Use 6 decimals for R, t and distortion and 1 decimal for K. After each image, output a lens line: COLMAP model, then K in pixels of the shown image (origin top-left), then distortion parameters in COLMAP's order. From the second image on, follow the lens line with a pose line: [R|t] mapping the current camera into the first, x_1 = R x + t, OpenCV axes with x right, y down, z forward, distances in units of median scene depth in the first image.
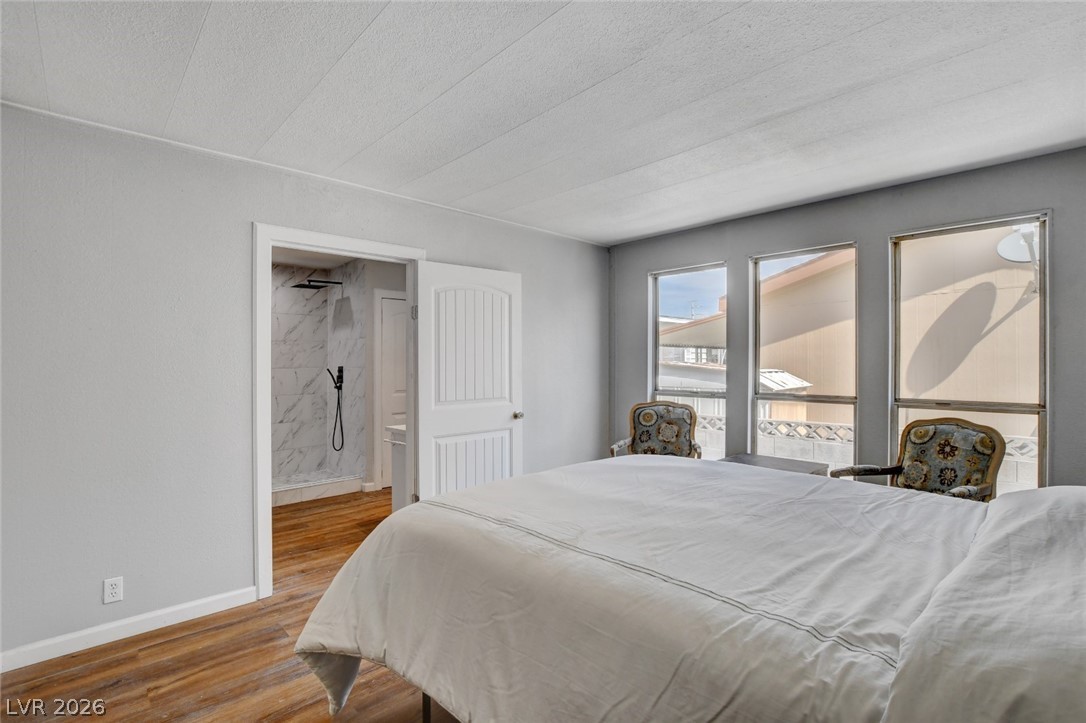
lens RADIAL K [[493.5, 0, 535.3], [0, 493.5, 364.3], [0, 0, 1]] dist [-0.019743, 0.000183]
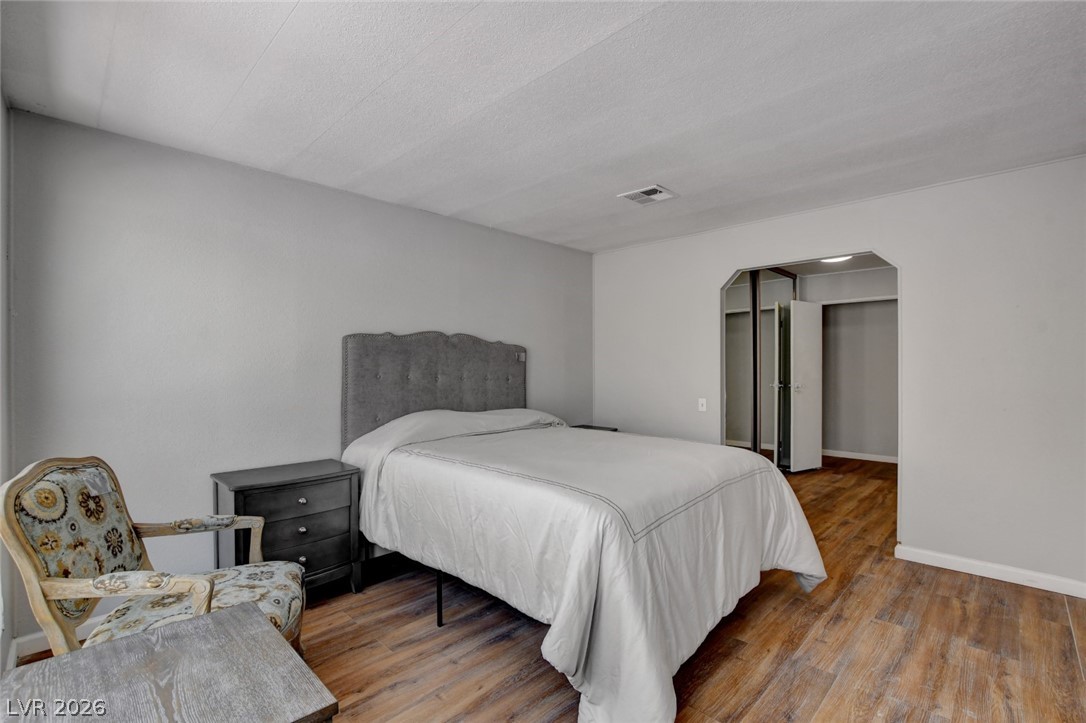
lens RADIAL K [[493.5, 0, 535.3], [0, 493.5, 364.3], [0, 0, 1]] dist [-0.019743, 0.000183]
pose [[-0.999055, 0.002606, -0.043389, 0.256176], [0.002371, 0.999982, 0.005462, -0.000223], [0.043403, 0.005354, -0.999043, 1.271319]]
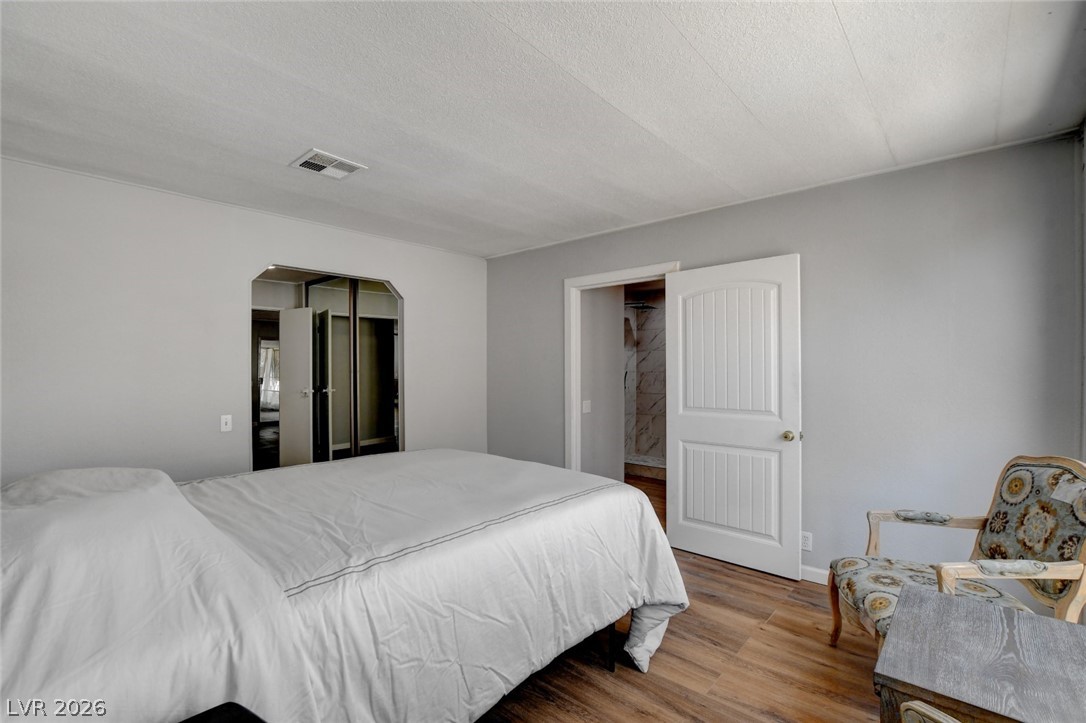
lens RADIAL K [[483.3, 0, 543.0], [0, 483.3, 361.5], [0, 0, 1]] dist [-0.045889, 0.010397]
pose [[0.098611, -0.007982, -0.995094, 0.761900], [-0.005252, 0.999950, -0.008542, -0.007075], [0.995112, 0.006068, 0.098564, 0.608136]]
